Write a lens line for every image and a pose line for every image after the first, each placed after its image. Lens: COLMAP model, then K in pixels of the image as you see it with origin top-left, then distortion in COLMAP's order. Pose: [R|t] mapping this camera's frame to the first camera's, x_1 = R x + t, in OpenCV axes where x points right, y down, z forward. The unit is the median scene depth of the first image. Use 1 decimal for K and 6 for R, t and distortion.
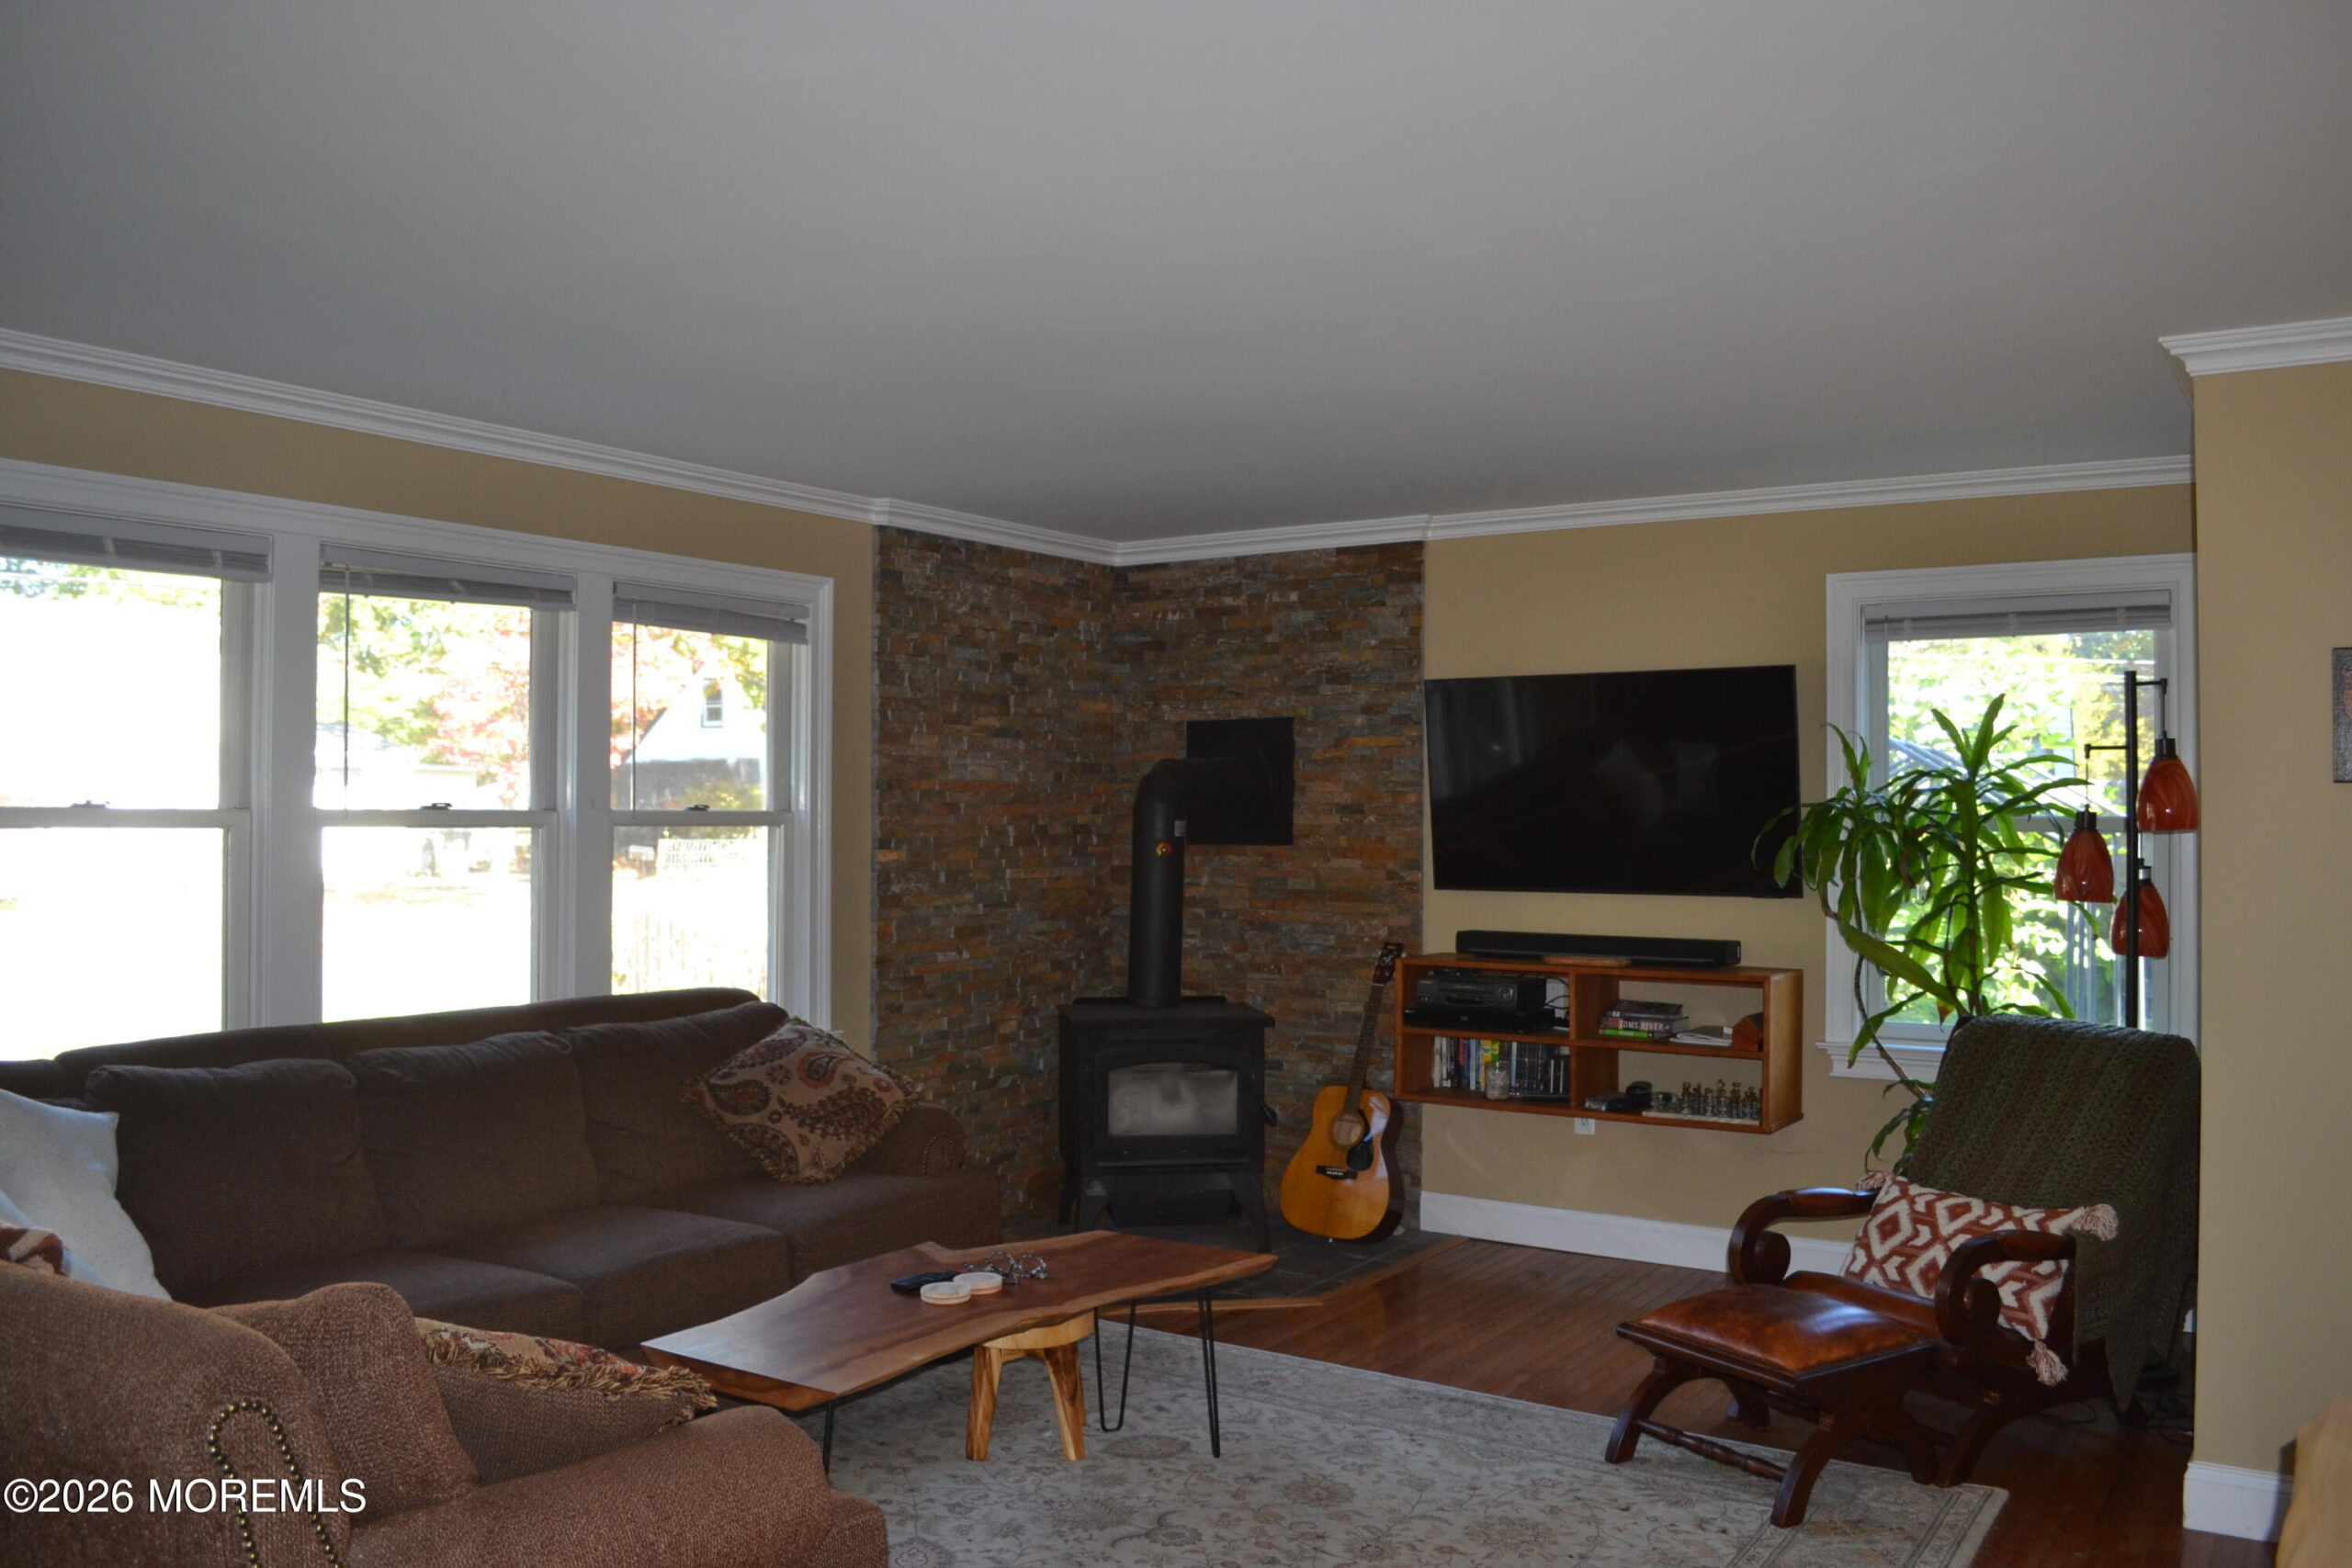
lens RADIAL K [[1878.7, 0, 1171.8], [0, 1878.7, 786.5], [0, 0, 1]] dist [-0.075690, 0.004030]
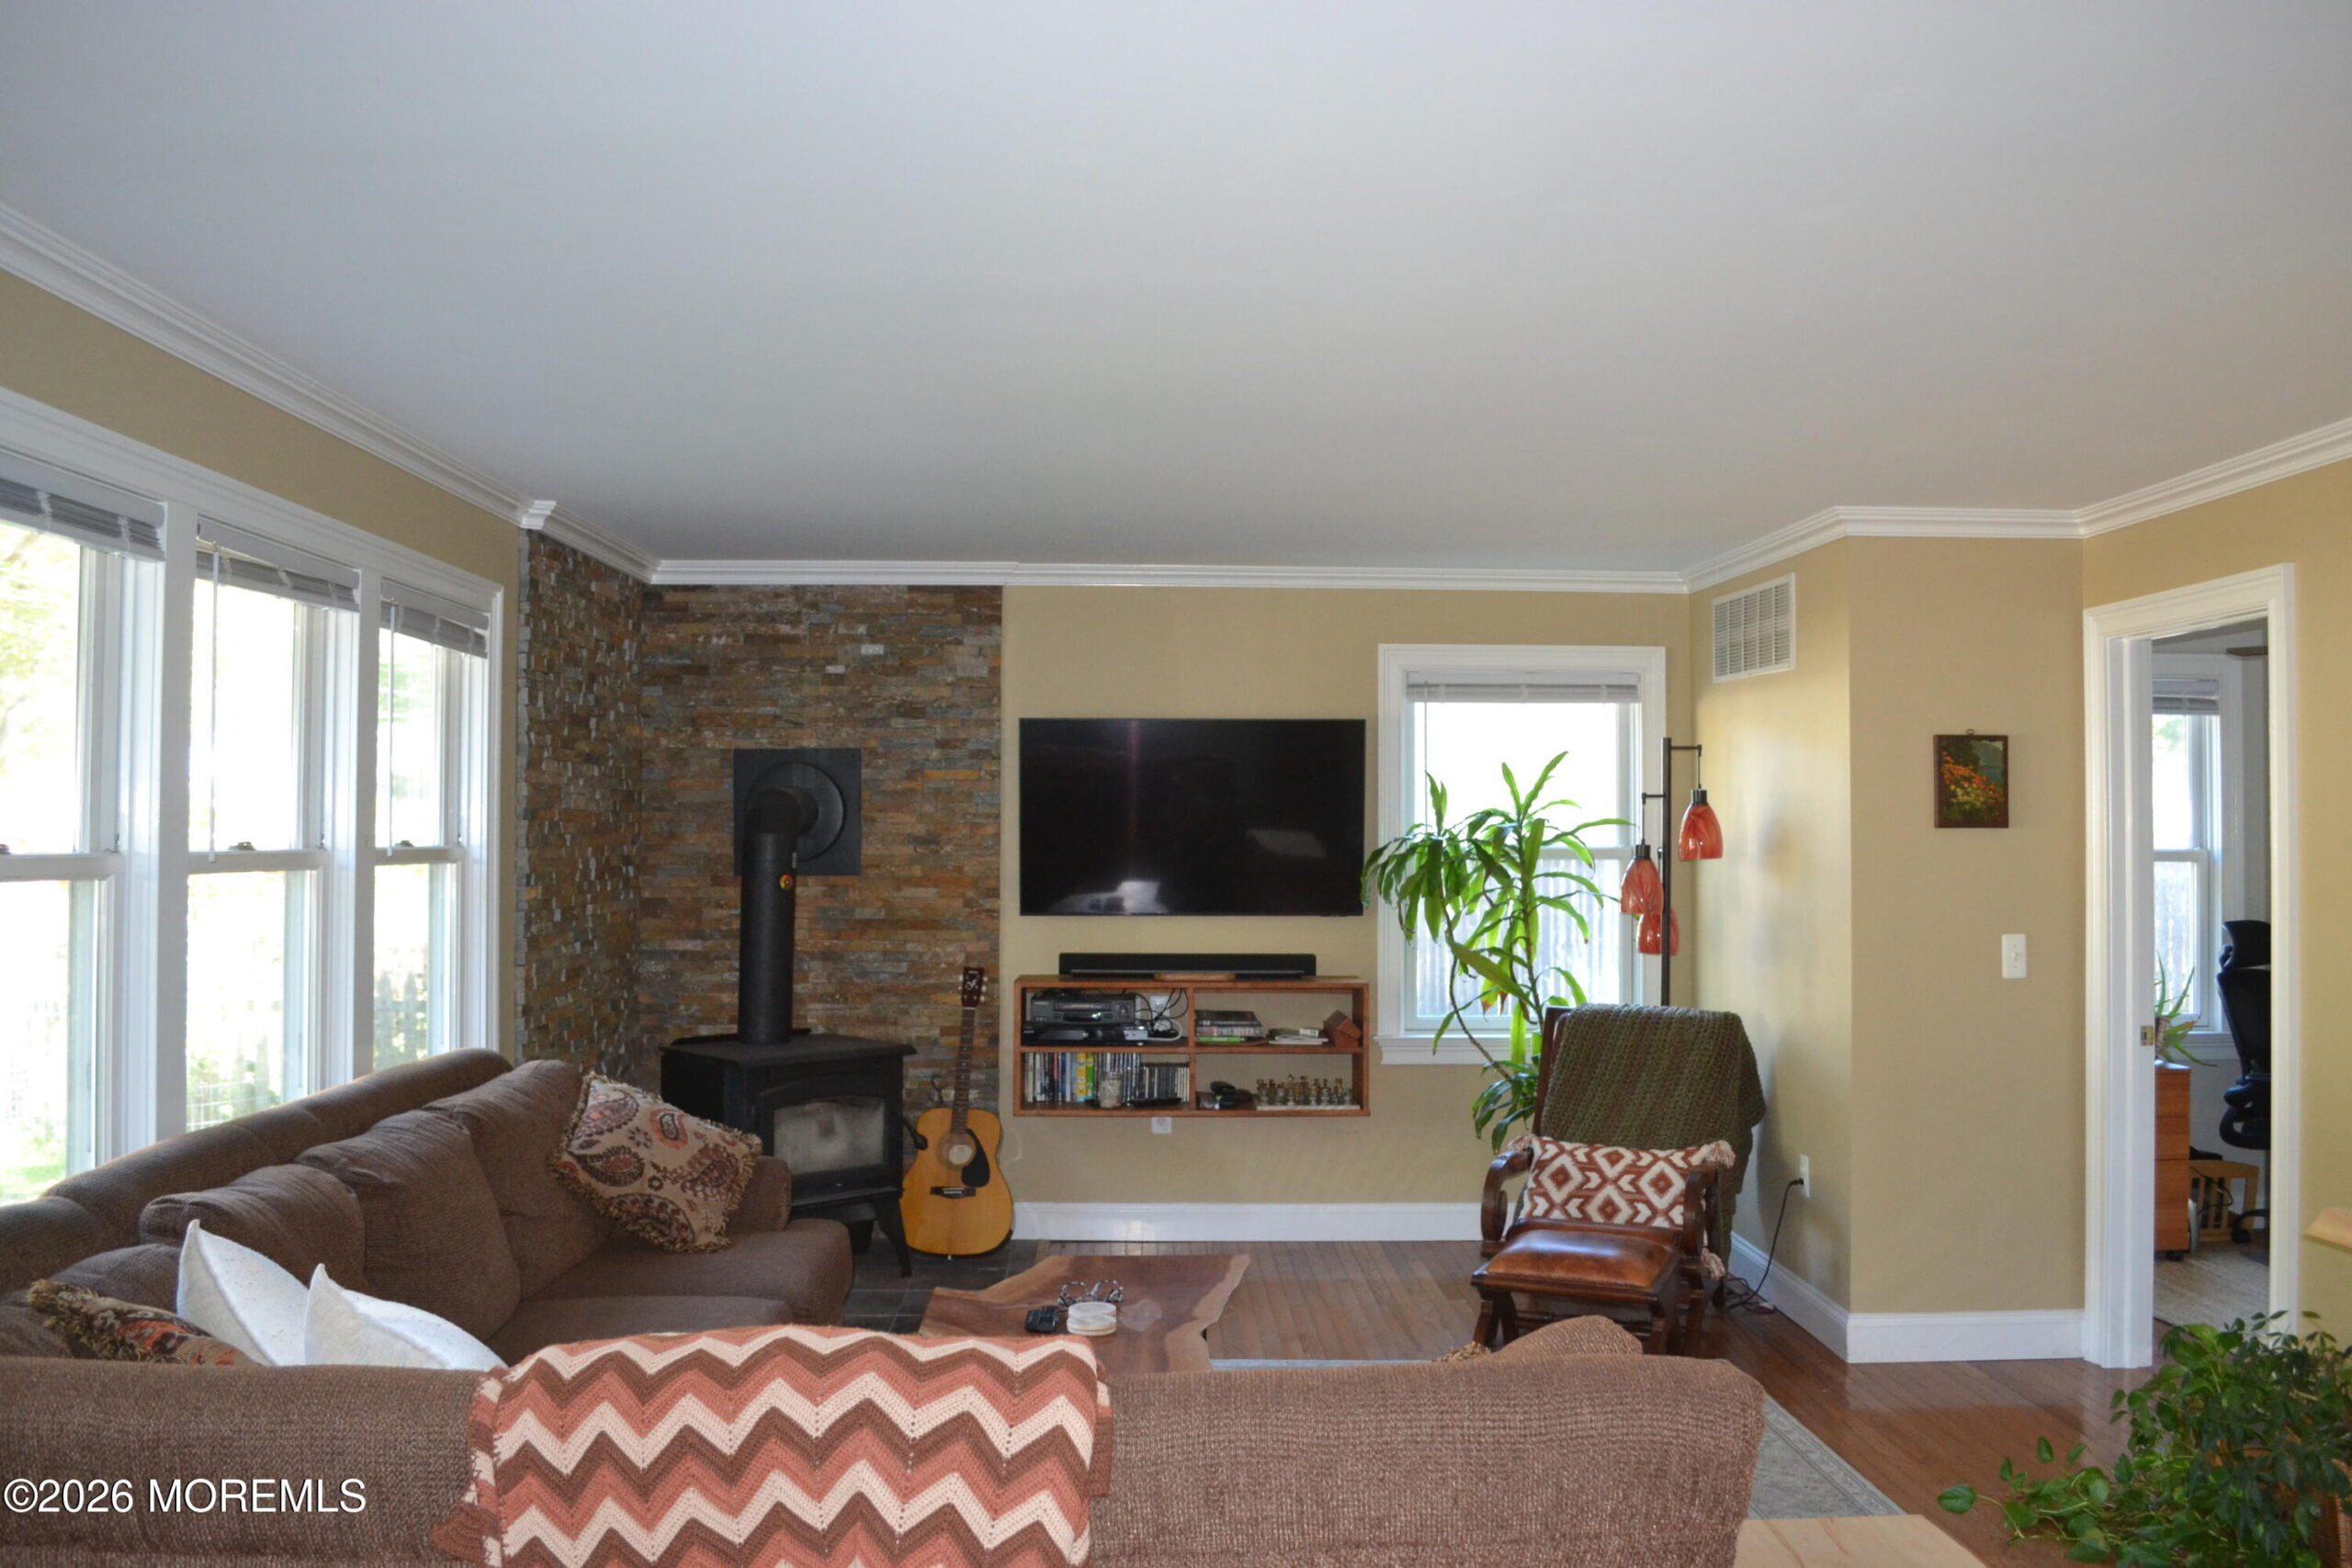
lens RADIAL K [[1878.7, 0, 1168.8], [0, 1878.7, 784.7], [0, 0, 1]] dist [-0.075690, 0.004030]
pose [[0.819129, 0.014129, 0.573435, -0.395388], [-0.008967, 0.999890, -0.011827, -0.007343], [-0.573539, 0.004546, 0.819166, 0.080383]]
